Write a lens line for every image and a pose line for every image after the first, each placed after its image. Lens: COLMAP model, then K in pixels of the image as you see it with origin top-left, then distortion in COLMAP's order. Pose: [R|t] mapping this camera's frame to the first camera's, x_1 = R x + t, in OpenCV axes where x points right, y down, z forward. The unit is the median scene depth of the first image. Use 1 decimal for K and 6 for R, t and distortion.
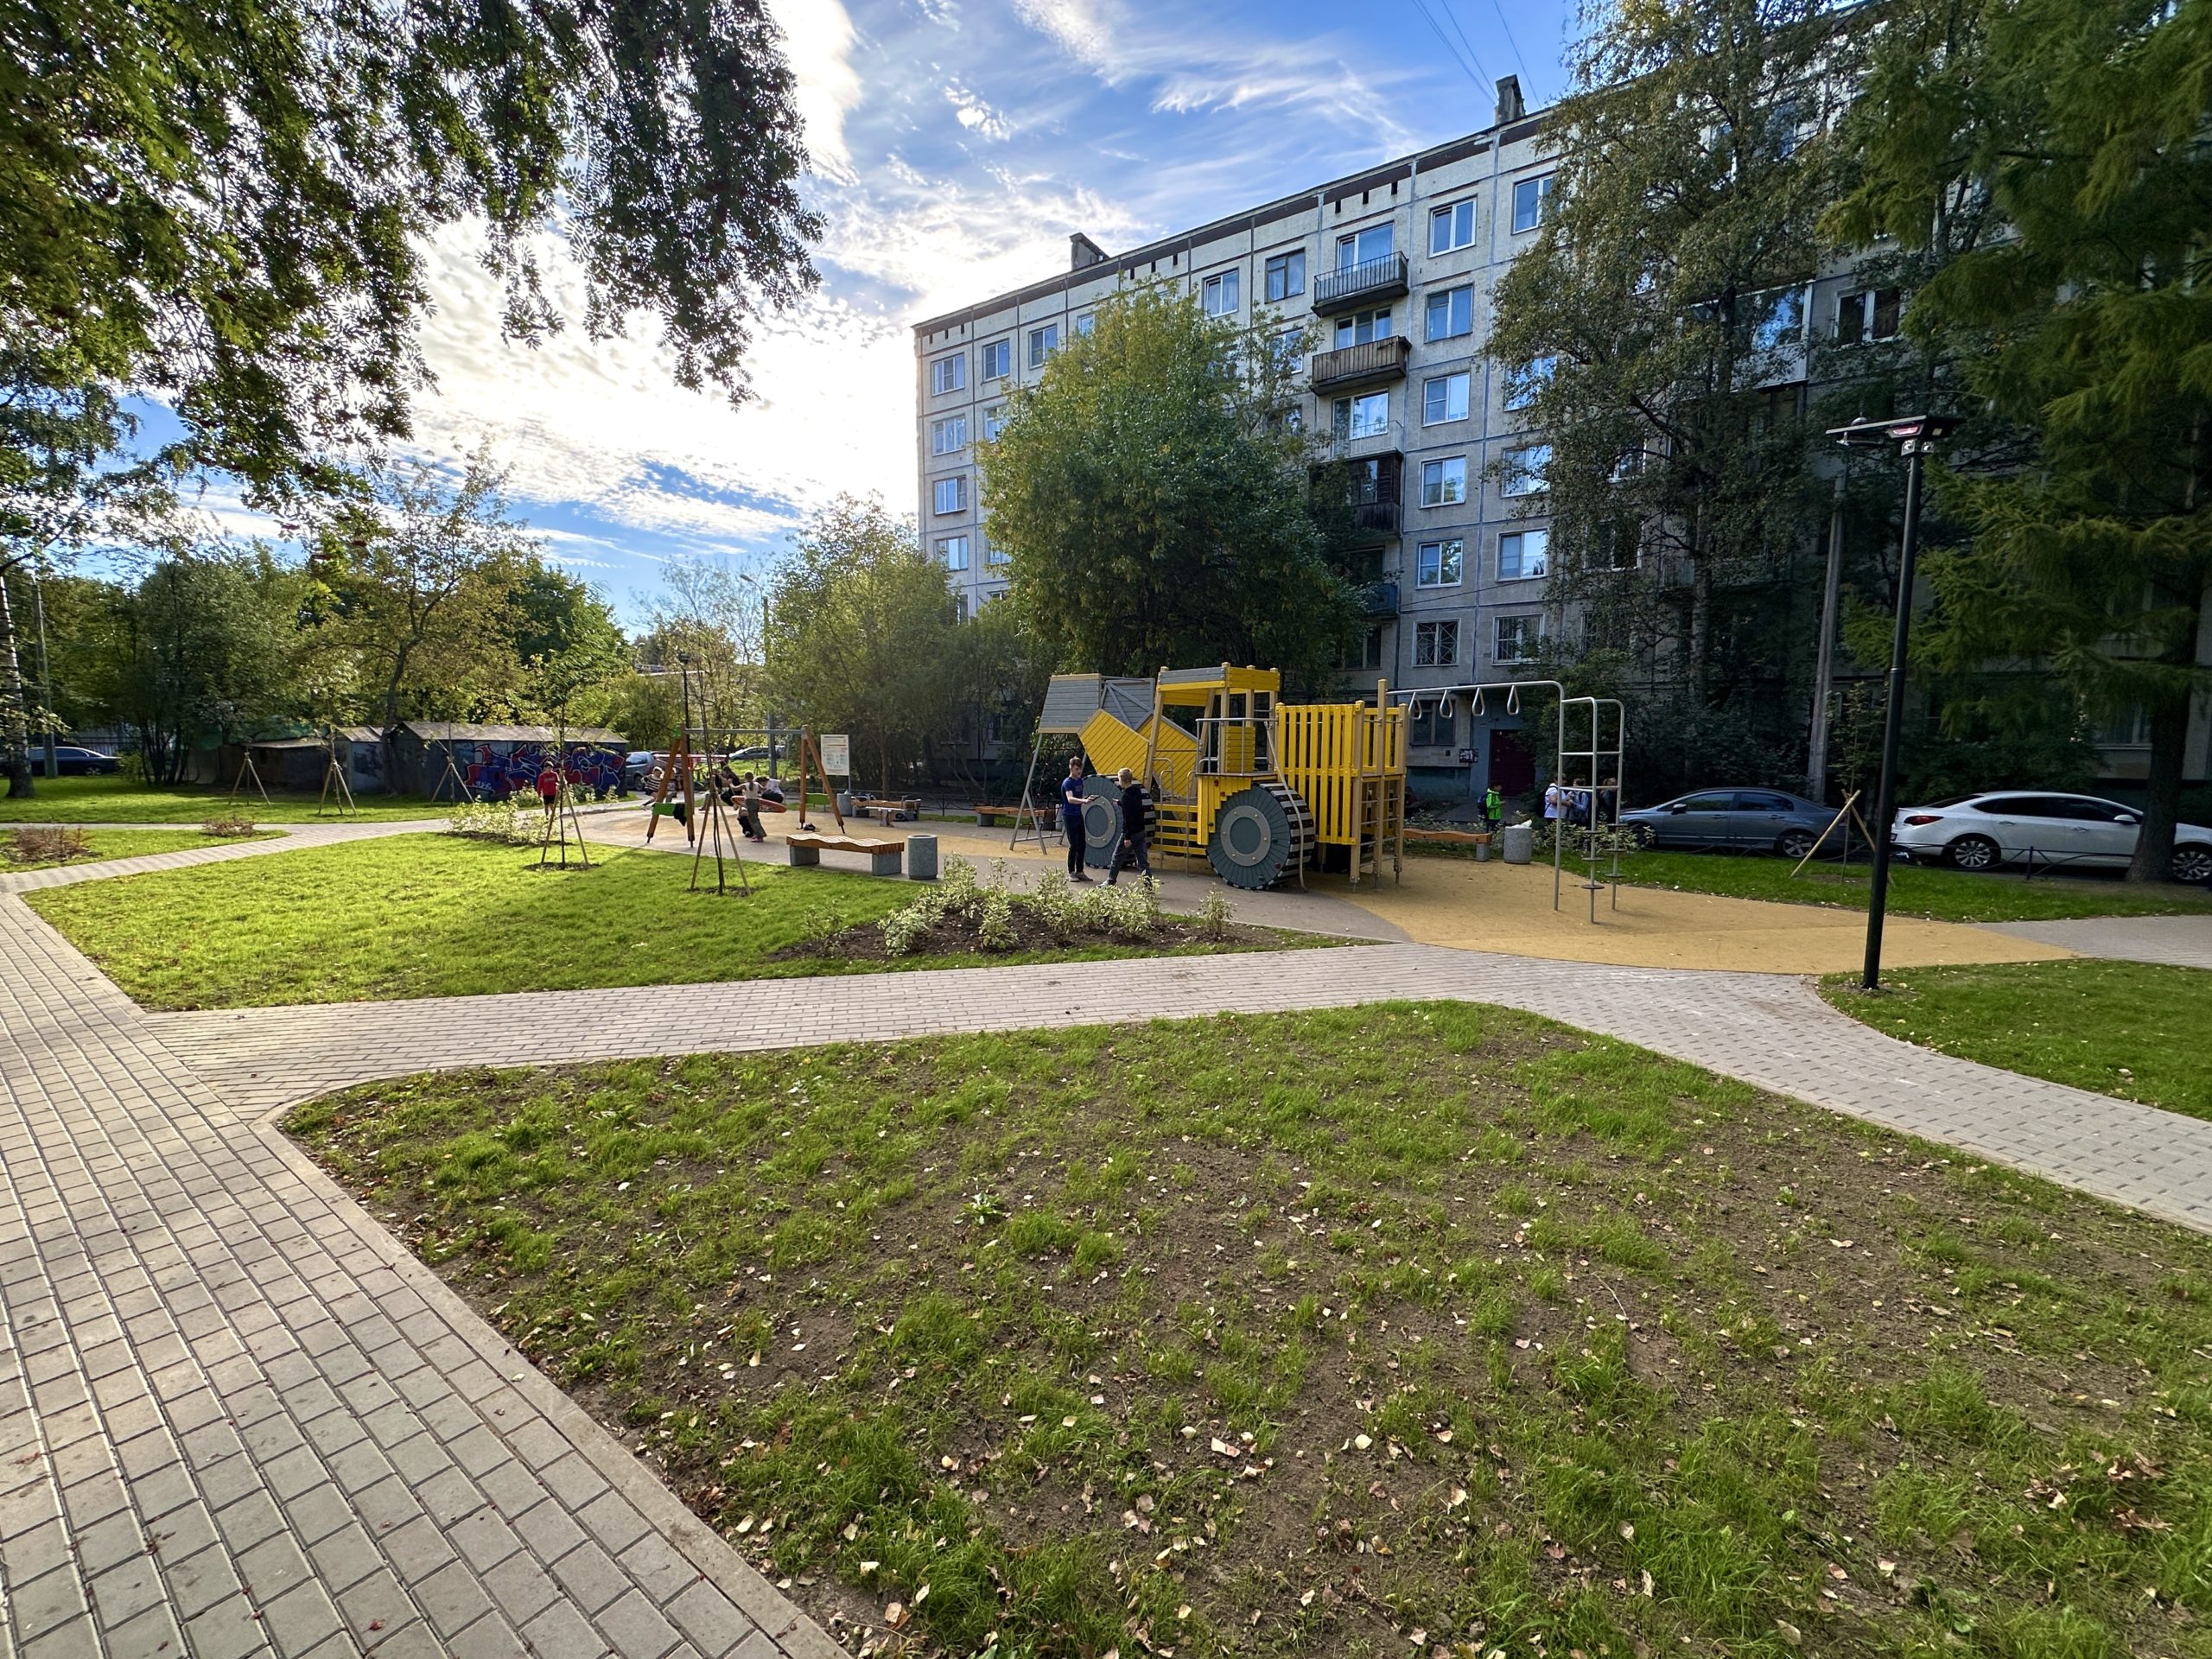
lens RADIAL K [[888.4, 0, 1109.3], [0, 888.4, 829.1], [0, 0, 1]] dist [-0.003415, 0.000029]
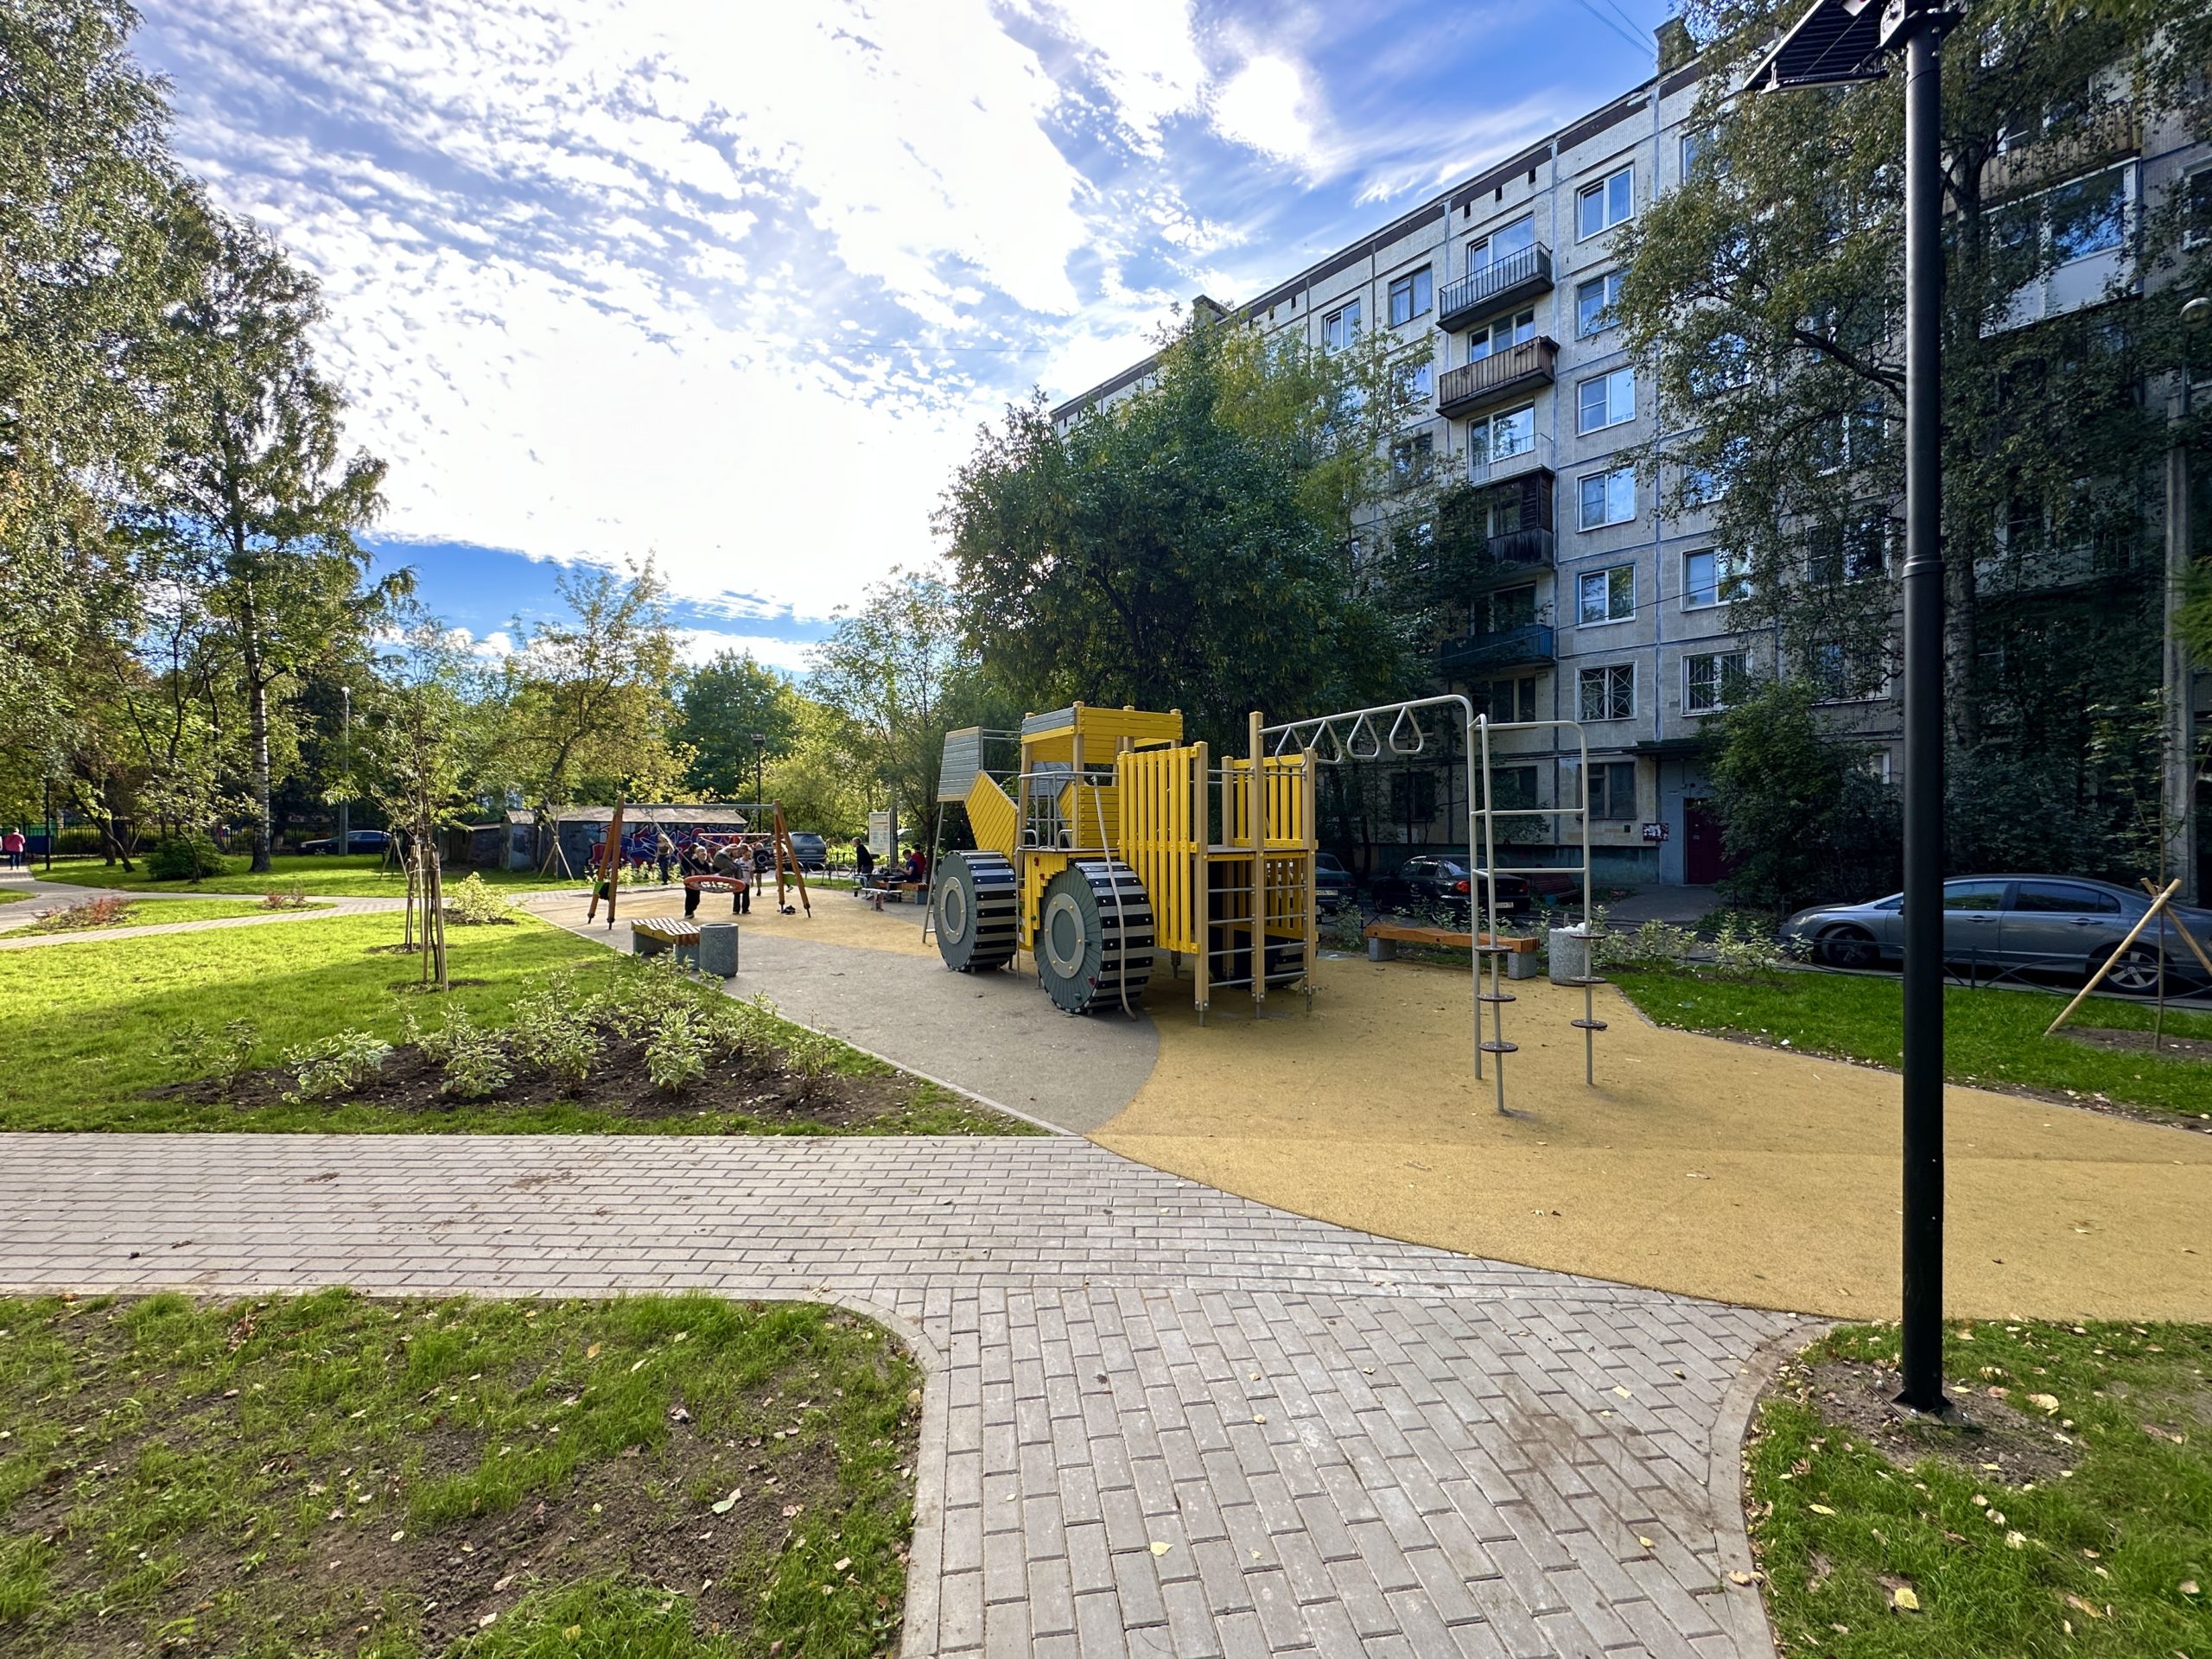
lens RADIAL K [[888.4, 0, 1108.1], [0, 888.4, 827.9], [0, 0, 1]] dist [-0.003415, 0.000029]
pose [[0.964568, -0.006078, -0.263763, 0.148835], [-0.018901, 0.995574, -0.092062, -0.005357], [0.263155, 0.093785, 0.960184, 0.125320]]
